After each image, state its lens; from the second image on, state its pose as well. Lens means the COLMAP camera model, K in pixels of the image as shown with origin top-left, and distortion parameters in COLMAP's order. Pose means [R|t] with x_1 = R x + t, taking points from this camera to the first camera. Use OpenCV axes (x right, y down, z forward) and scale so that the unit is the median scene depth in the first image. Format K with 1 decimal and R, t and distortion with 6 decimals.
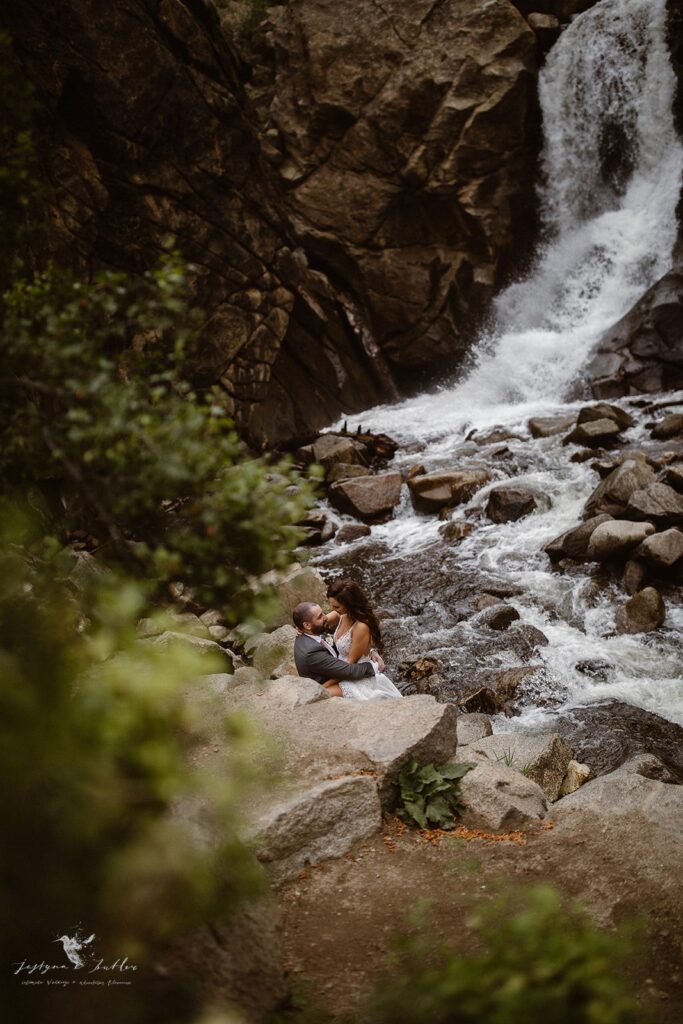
lens RADIAL K [[962.1, 0, 341.0], [0, 962.1, 511.1], [0, 0, 1]] dist [-0.014095, 0.000000]
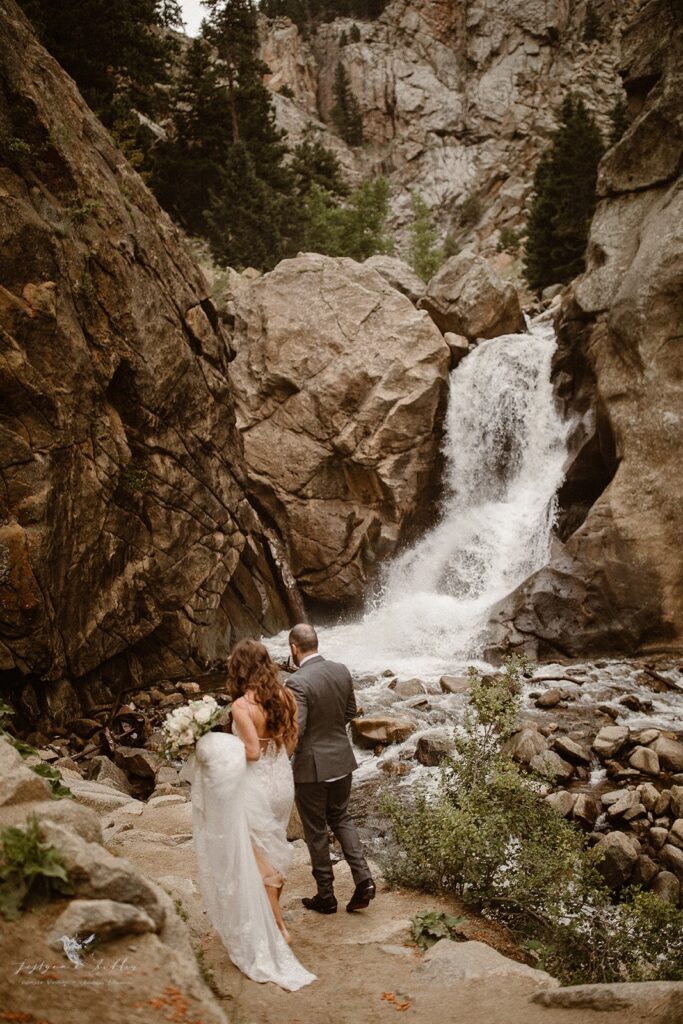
lens RADIAL K [[962.1, 0, 342.2], [0, 962.1, 512.5], [0, 0, 1]] dist [-0.014095, 0.000000]
pose [[0.977007, 0.143131, 0.158022, -0.134340], [-0.110362, 0.973651, -0.199561, -0.032597], [-0.182422, 0.177532, 0.967060, -0.197177]]
